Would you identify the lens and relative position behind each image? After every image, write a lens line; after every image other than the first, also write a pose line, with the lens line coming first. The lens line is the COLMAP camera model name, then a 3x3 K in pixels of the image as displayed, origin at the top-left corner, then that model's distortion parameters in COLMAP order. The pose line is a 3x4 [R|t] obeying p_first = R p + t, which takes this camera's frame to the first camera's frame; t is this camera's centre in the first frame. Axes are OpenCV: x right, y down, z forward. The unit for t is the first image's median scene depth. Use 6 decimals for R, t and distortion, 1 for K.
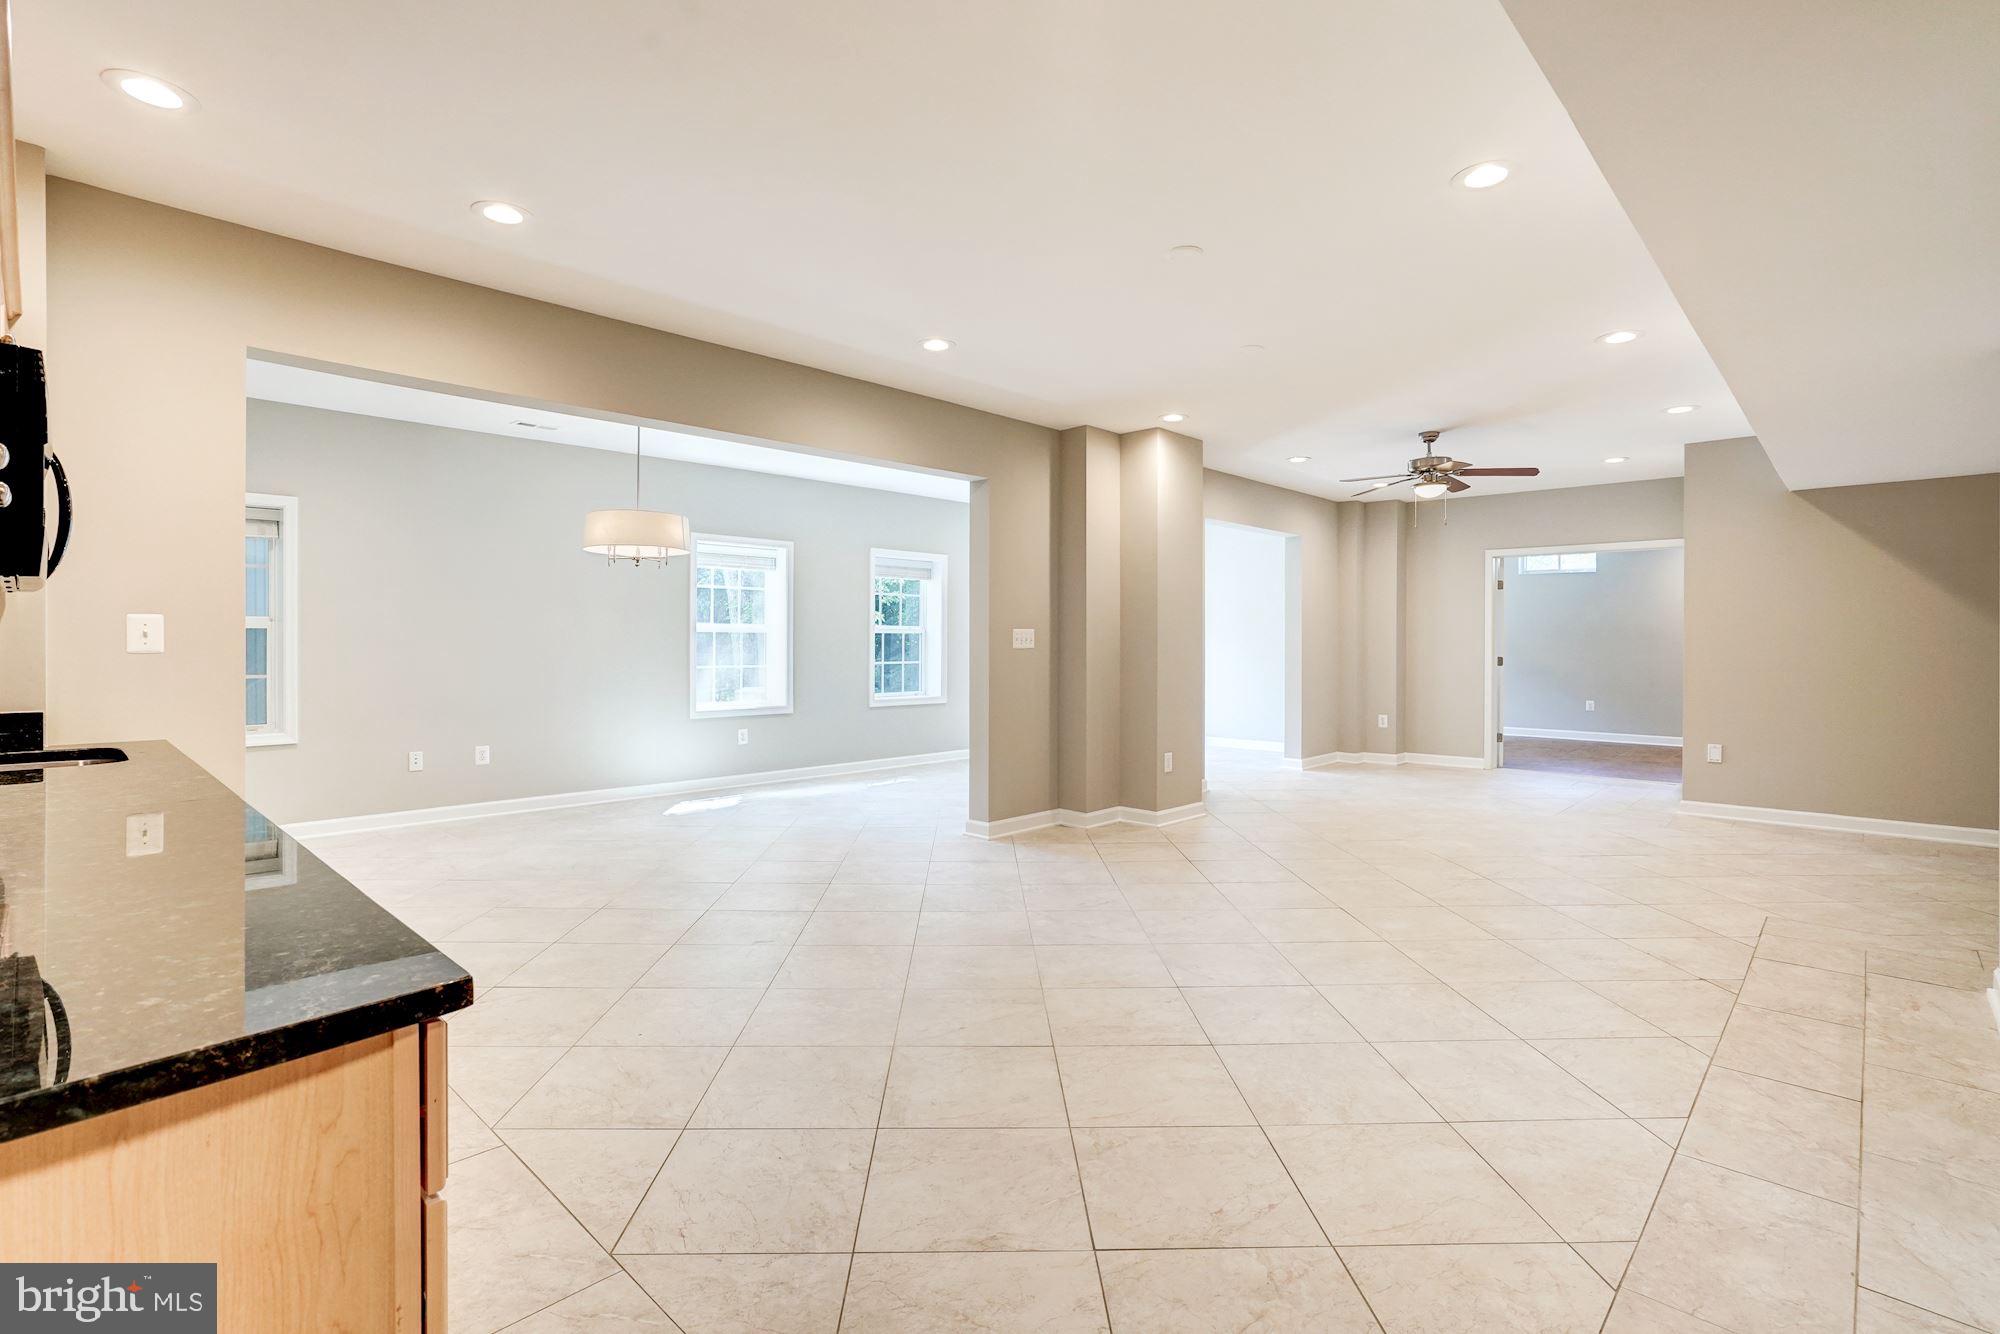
lens RADIAL K [[923.6, 0, 1003.0], [0, 923.6, 663.0], [0, 0, 1]] dist [-0.025539, 0.006248]
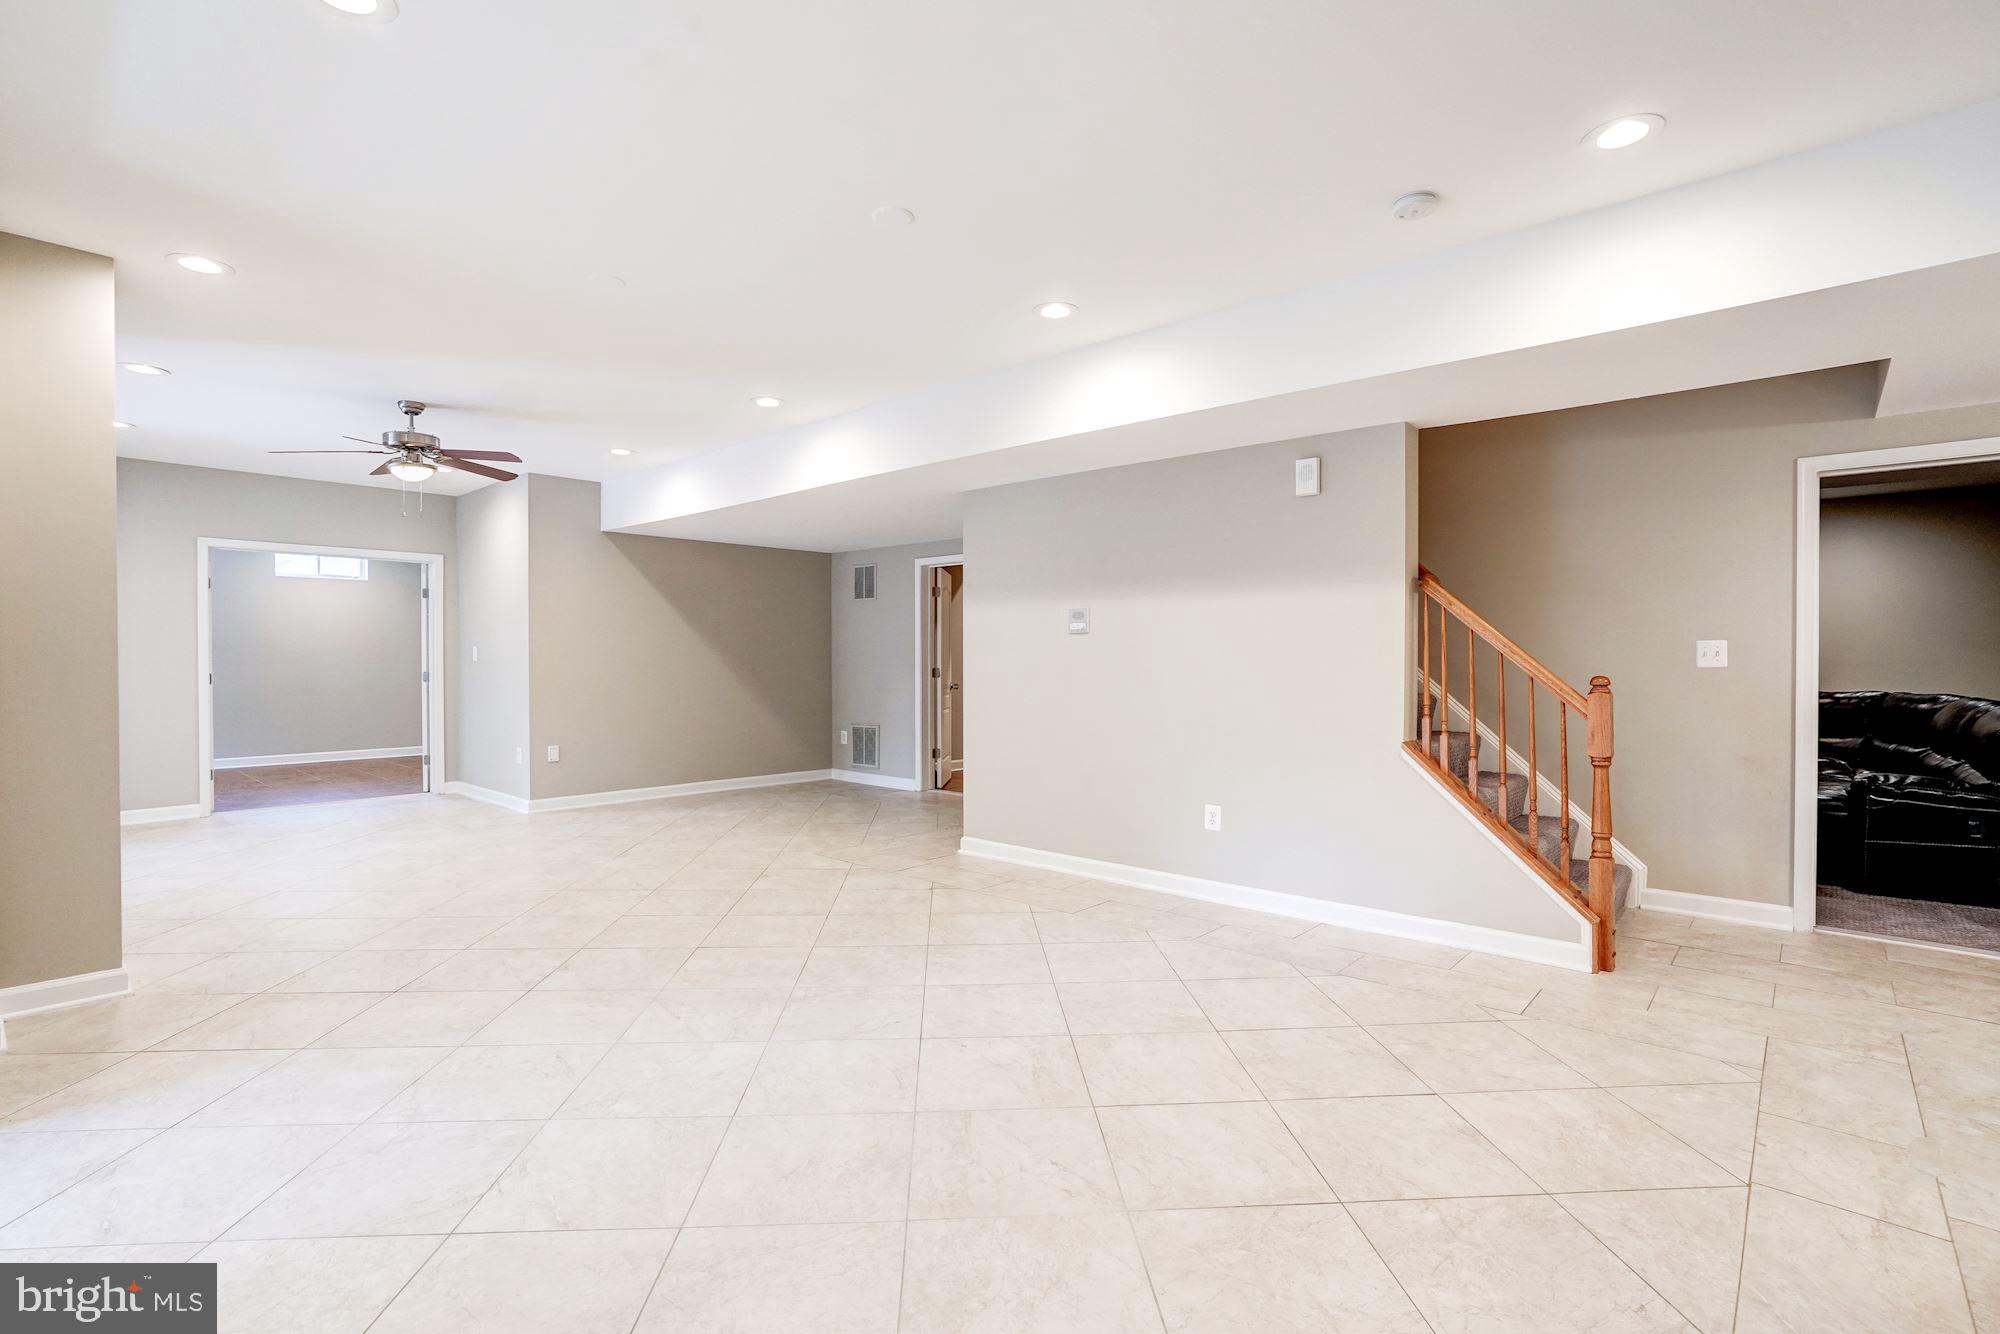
lens RADIAL K [[923.6, 0, 991.5], [0, 923.6, 655.3], [0, 0, 1]] dist [-0.025539, 0.006248]
pose [[-0.016766, 0.003063, 0.999855, -0.705535], [0.020477, 0.999787, -0.002720, -0.017098], [-0.999650, 0.020429, -0.016825, 0.934375]]
